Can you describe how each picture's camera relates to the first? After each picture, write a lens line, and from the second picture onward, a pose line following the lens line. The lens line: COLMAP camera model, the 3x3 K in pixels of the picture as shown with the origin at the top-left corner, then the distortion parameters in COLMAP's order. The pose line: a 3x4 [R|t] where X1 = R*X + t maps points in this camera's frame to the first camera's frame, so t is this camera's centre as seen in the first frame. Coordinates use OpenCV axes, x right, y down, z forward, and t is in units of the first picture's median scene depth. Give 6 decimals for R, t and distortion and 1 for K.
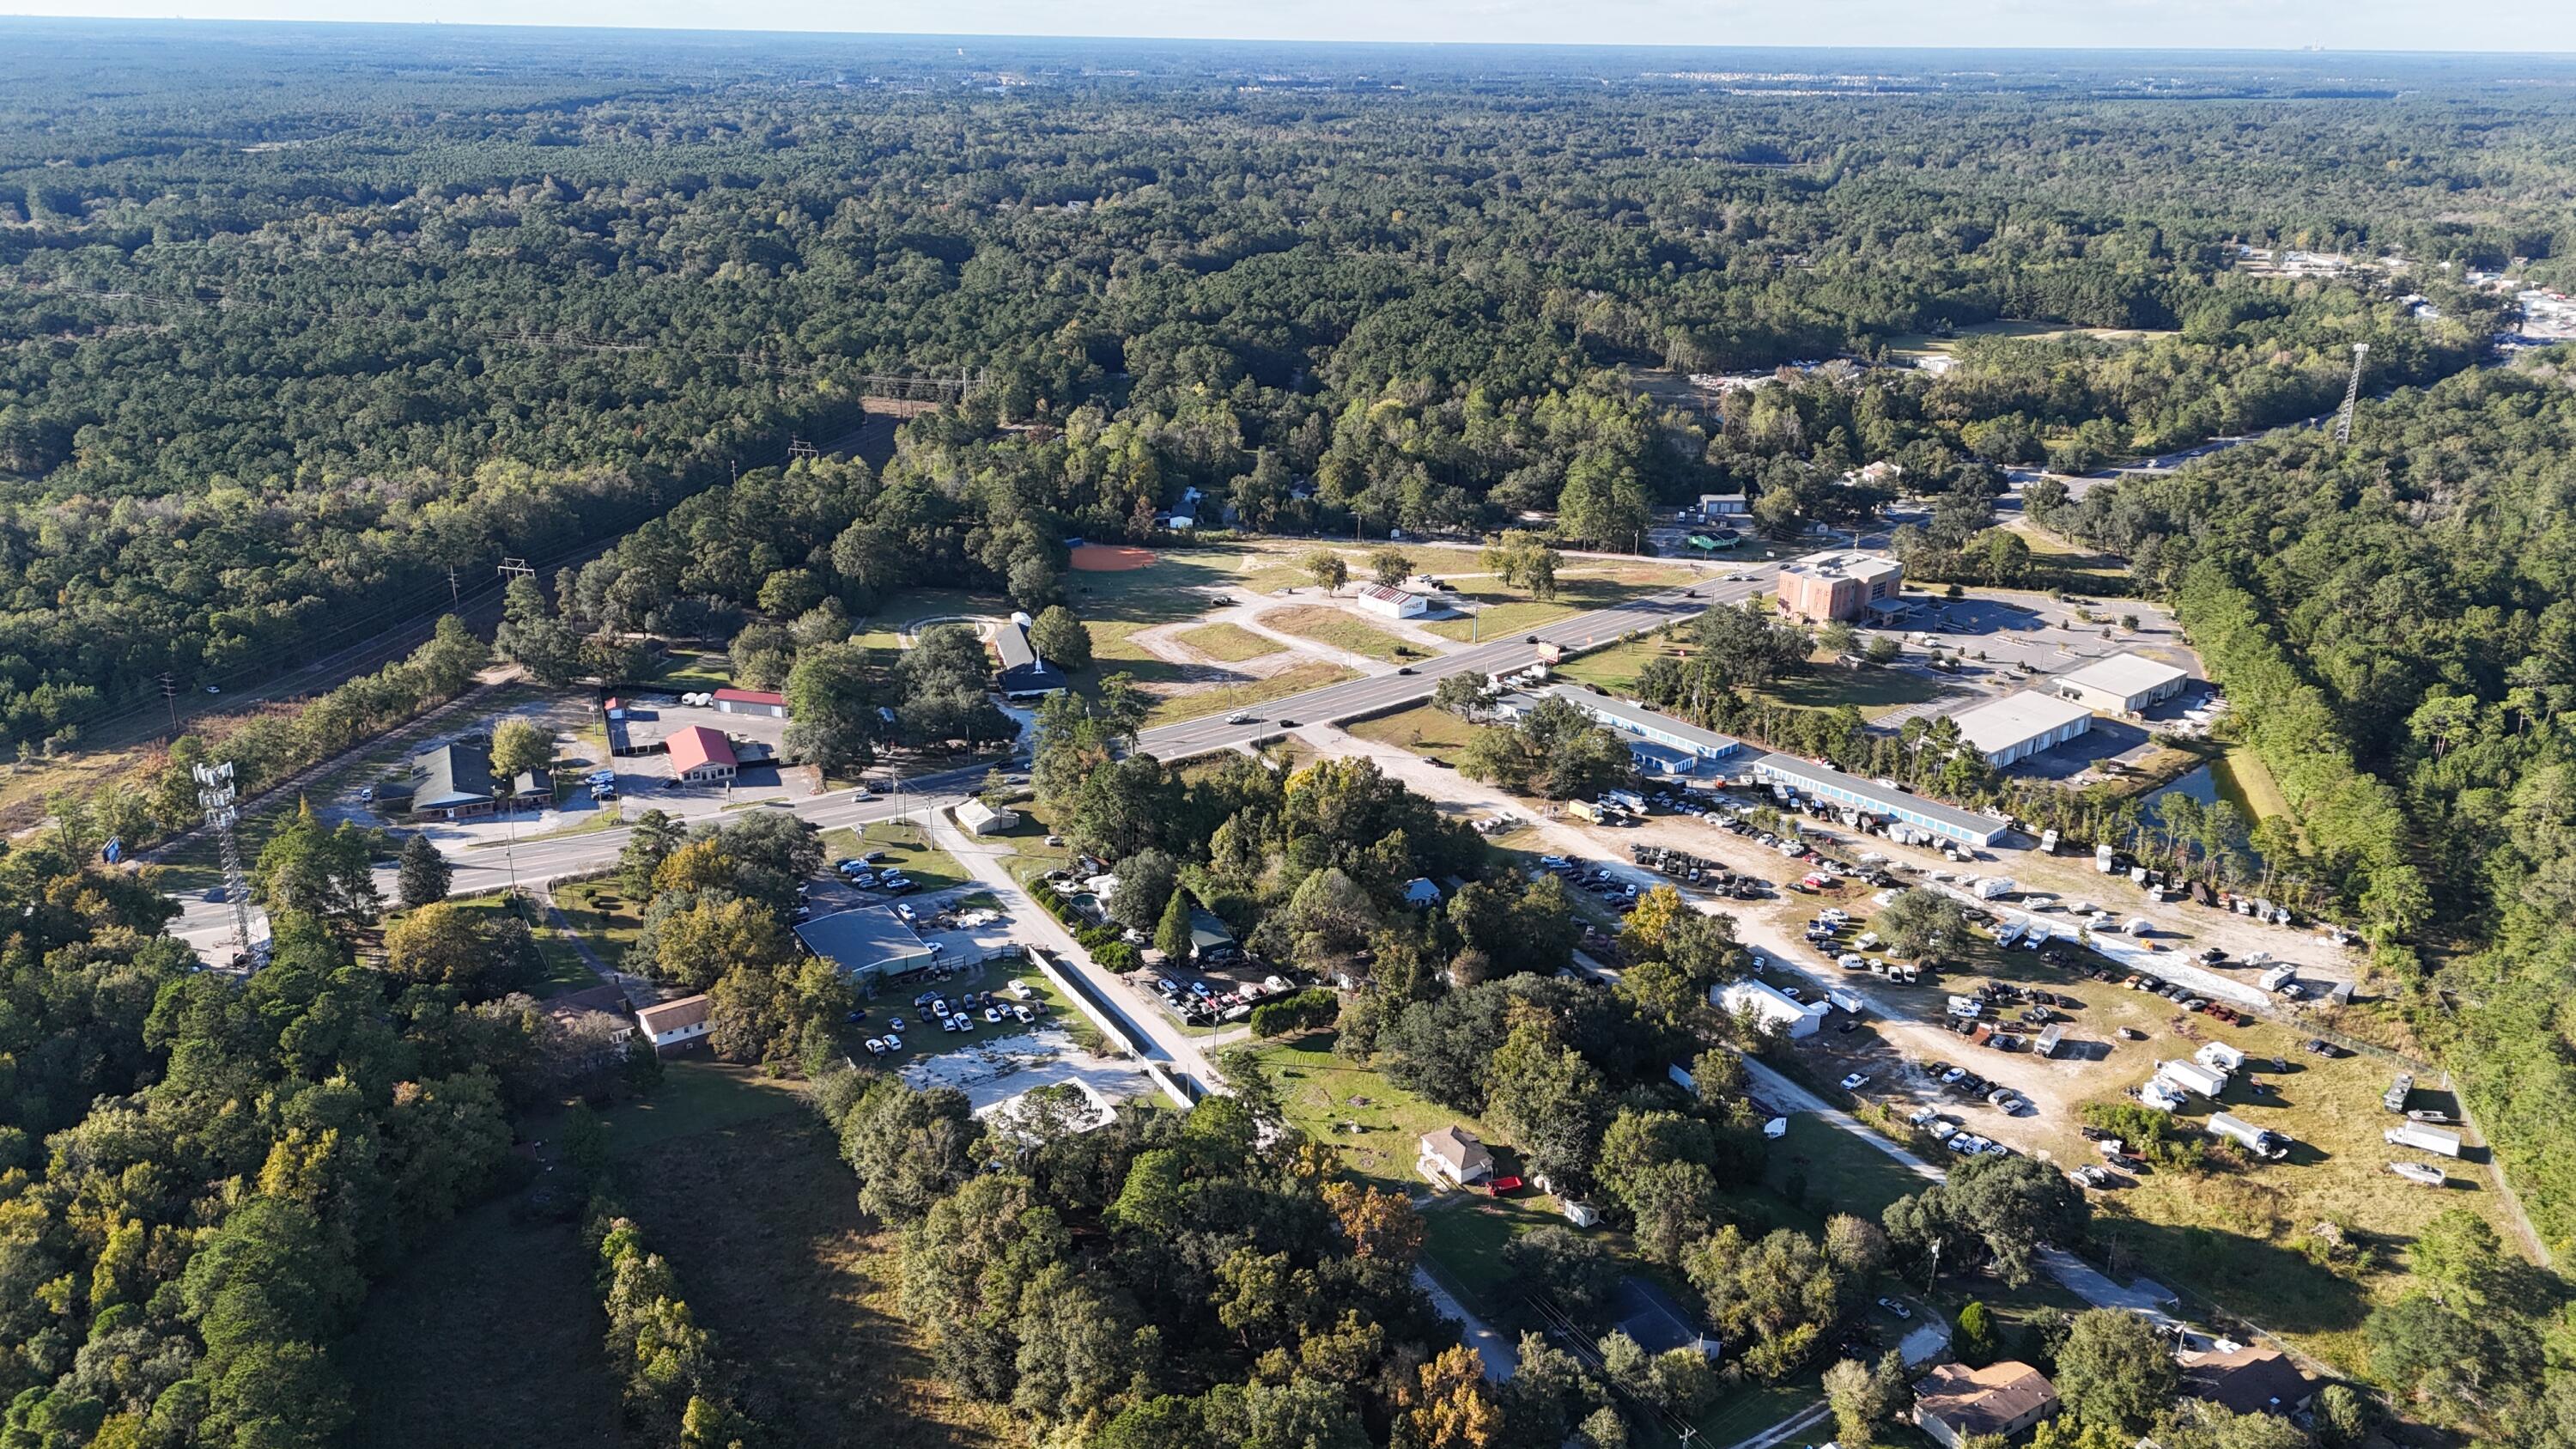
lens RADIAL K [[1884.2, 0, 1288.0], [0, 1884.2, 724.5], [0, 0, 1]] dist [0.090133, -0.093096]
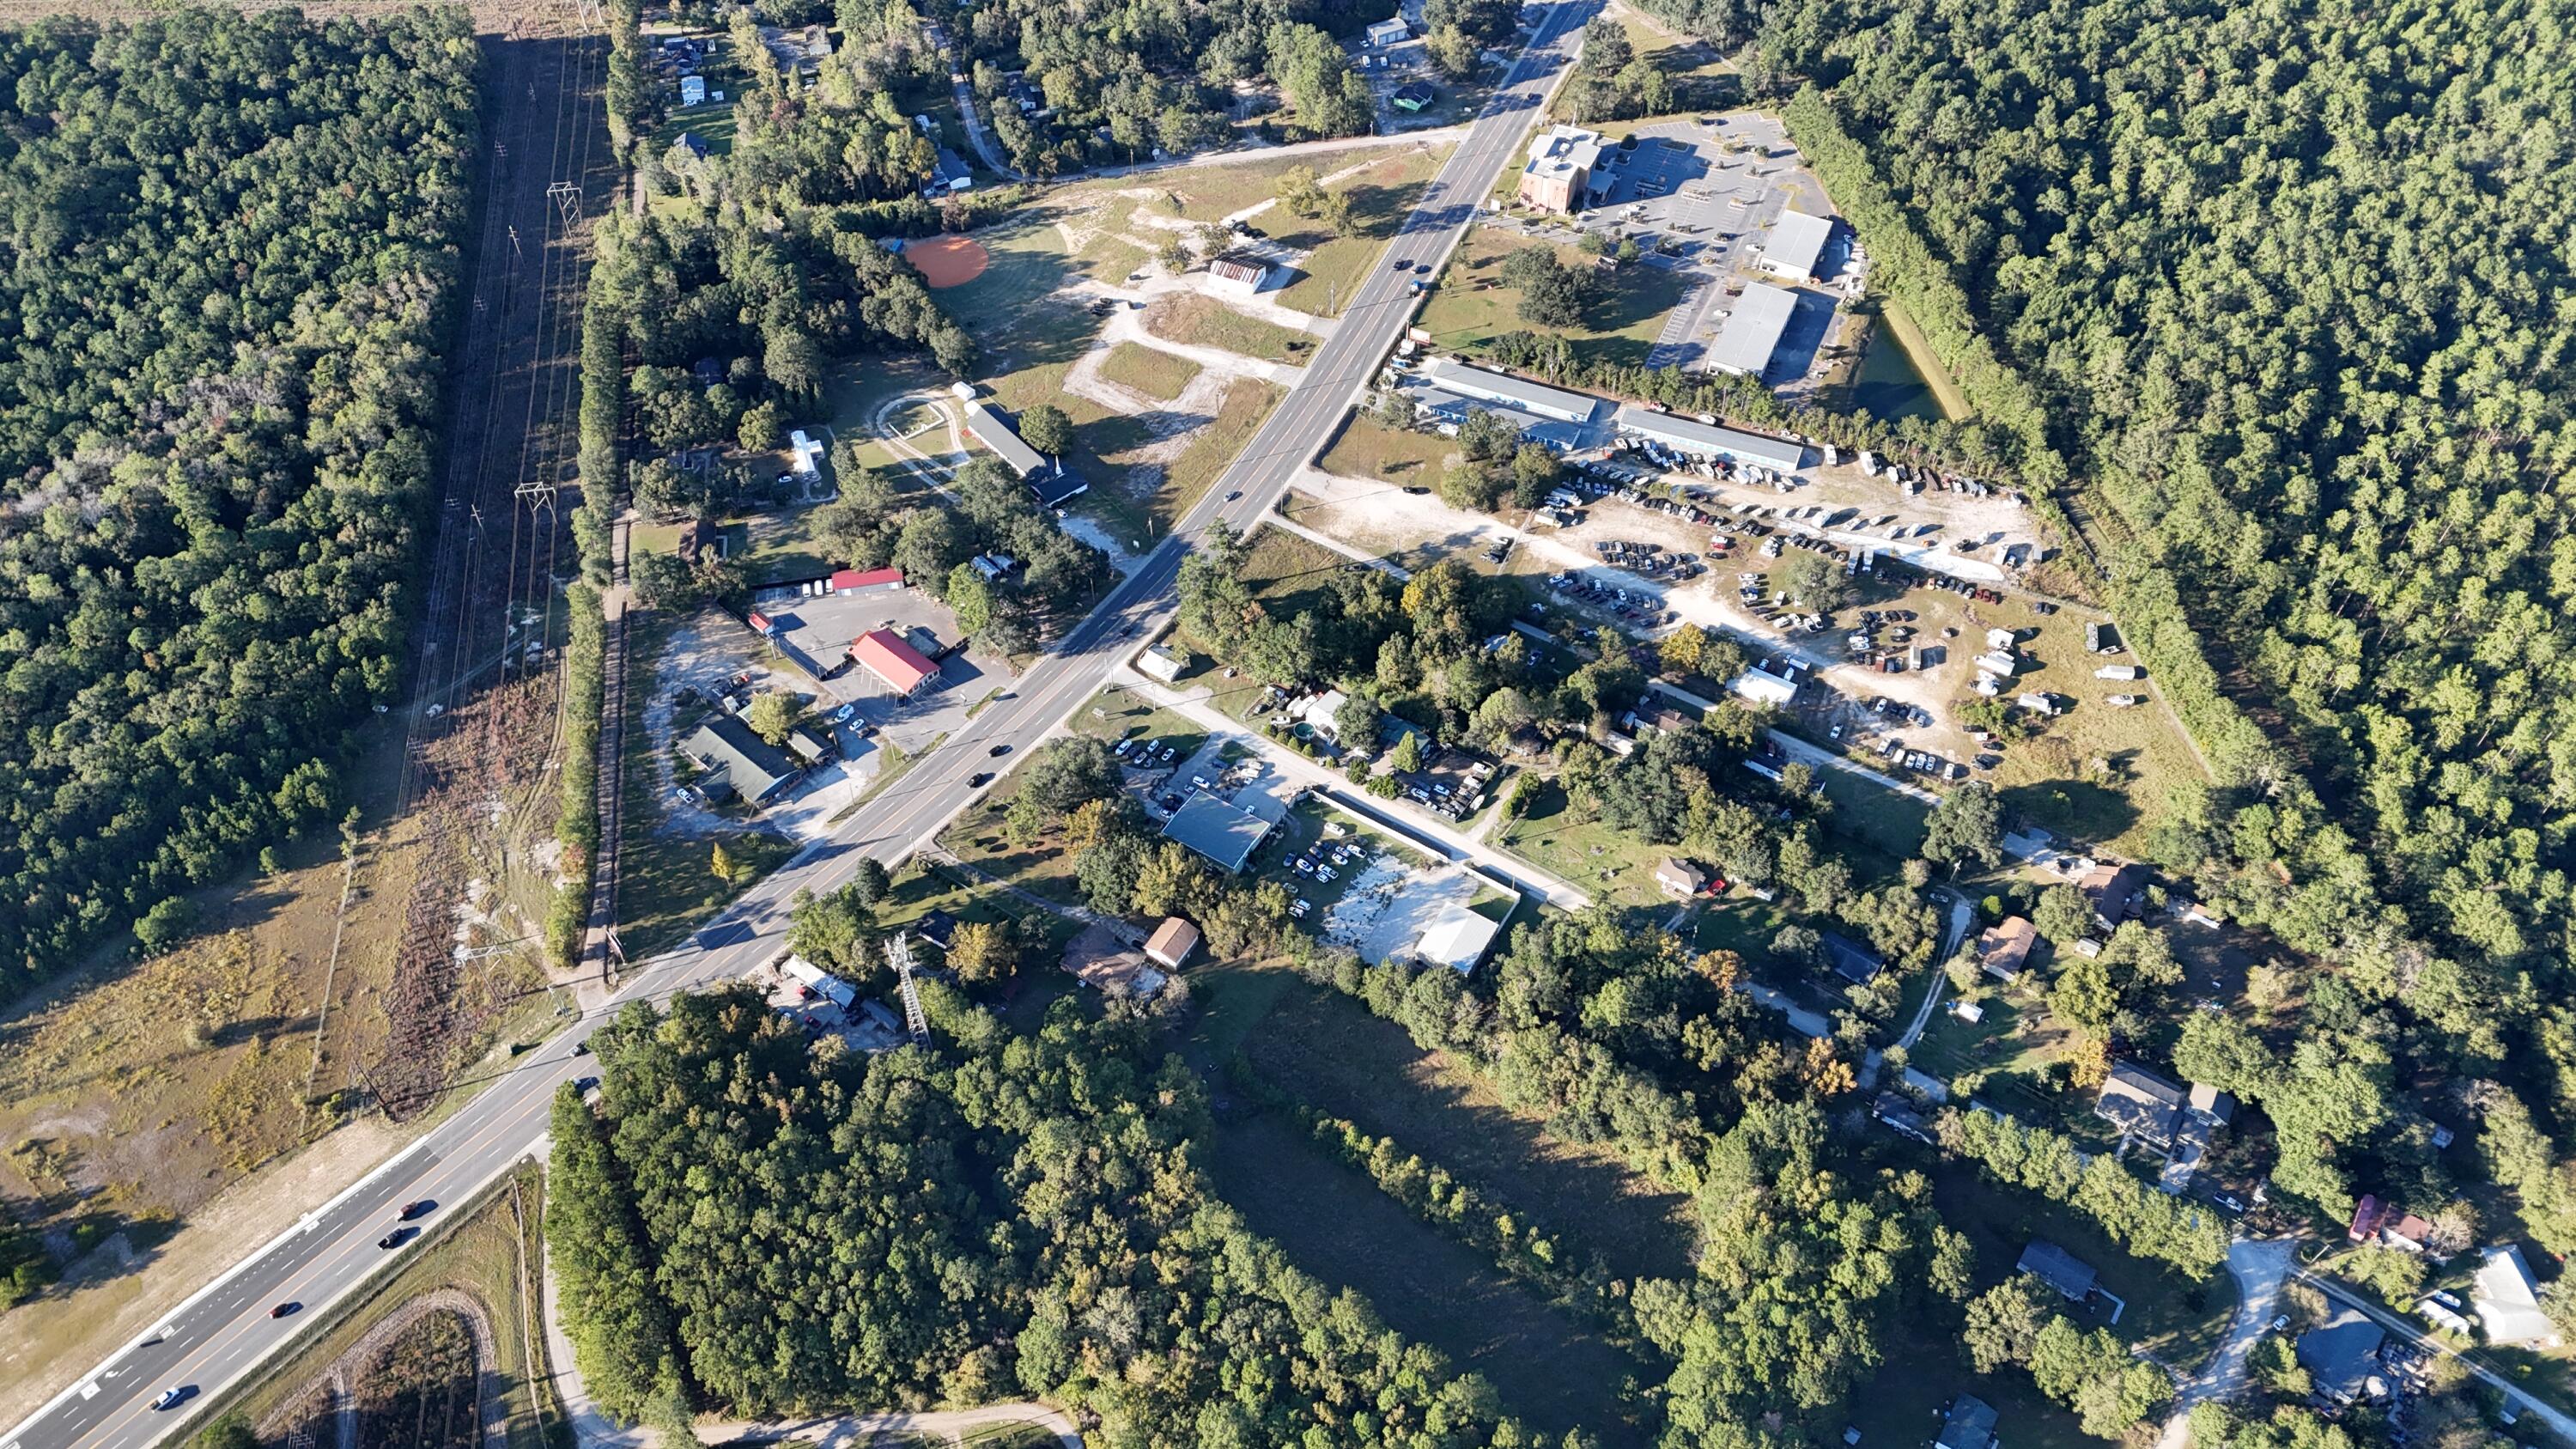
lens RADIAL K [[1884.2, 0, 1288.0], [0, 1884.2, 724.5], [0, 0, 1]] dist [0.090133, -0.093096]
pose [[0.905447, -0.324810, 0.273250, -0.445995], [0.162334, 0.859806, 0.484130, -0.527837], [-0.392192, -0.393996, 0.831236, -0.150577]]
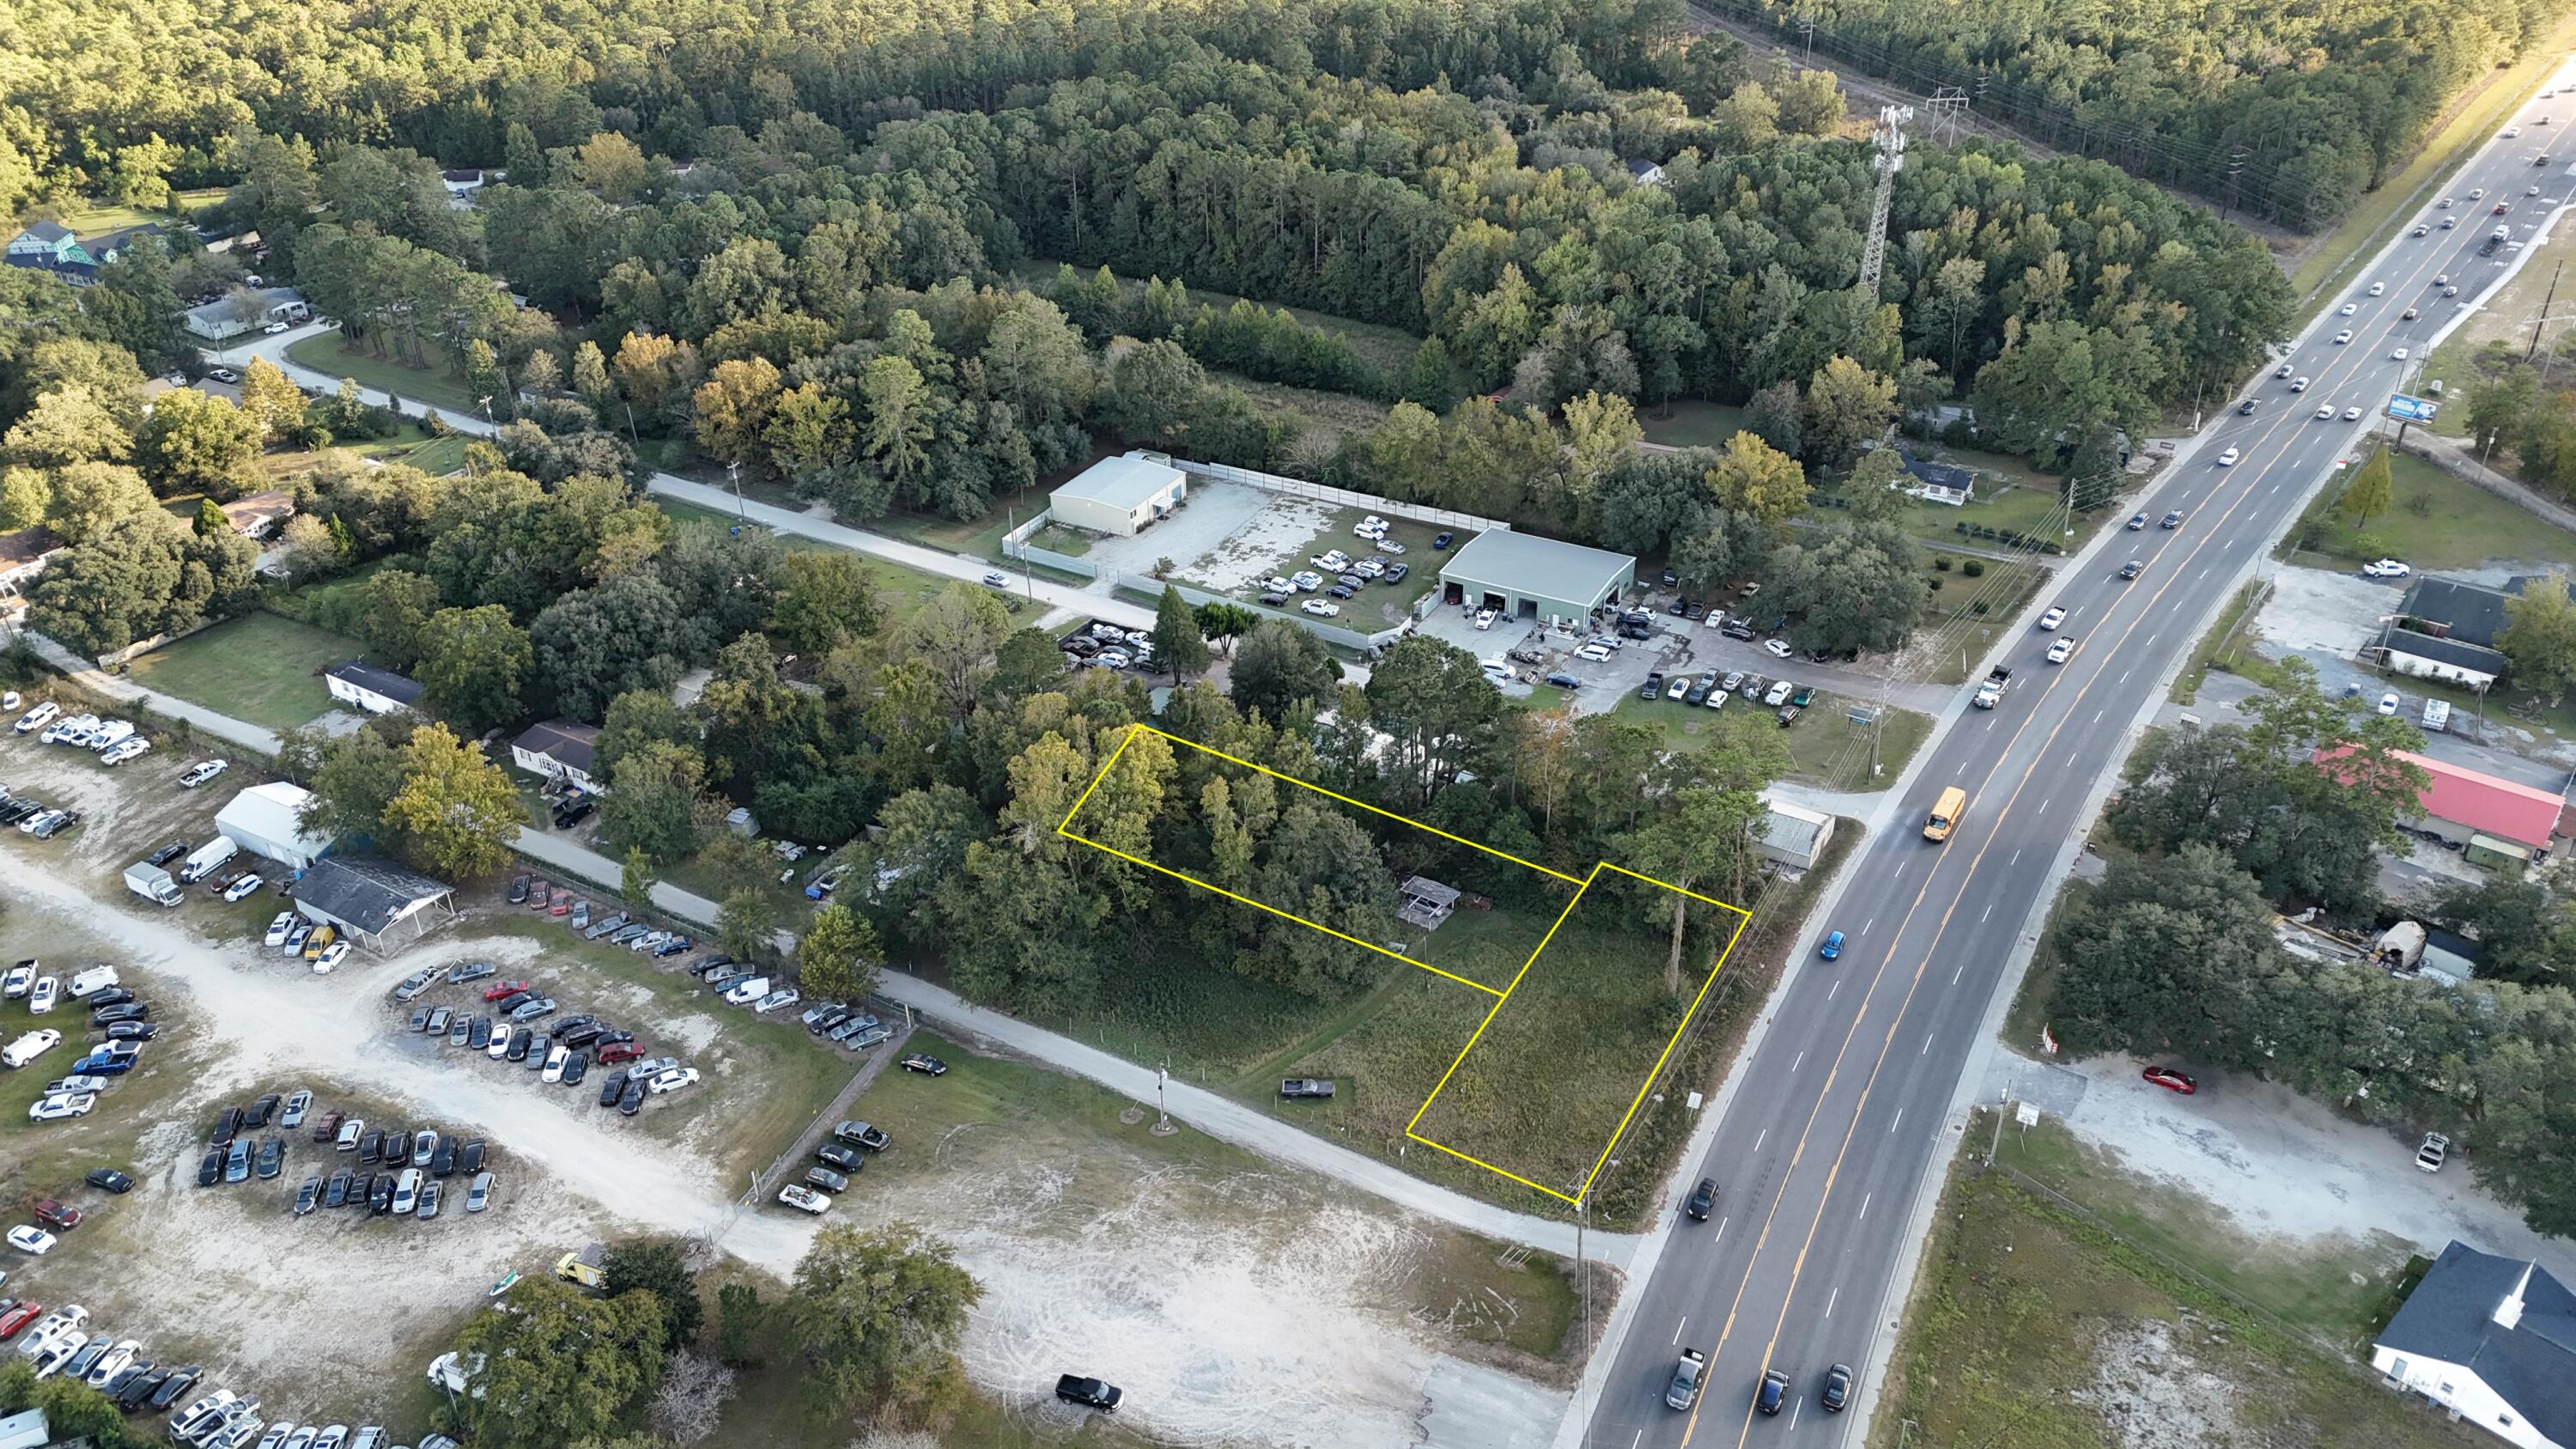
lens RADIAL K [[1857.2, 0, 1288.0], [0, 1857.2, 724.5], [0, 0, 1]] dist [0.043648, -0.086146]
pose [[-0.885794, 0.235113, -0.400114, 0.158485], [-0.161373, 0.652317, 0.740568, -0.327675], [0.435118, 0.720558, -0.539878, 1.171545]]
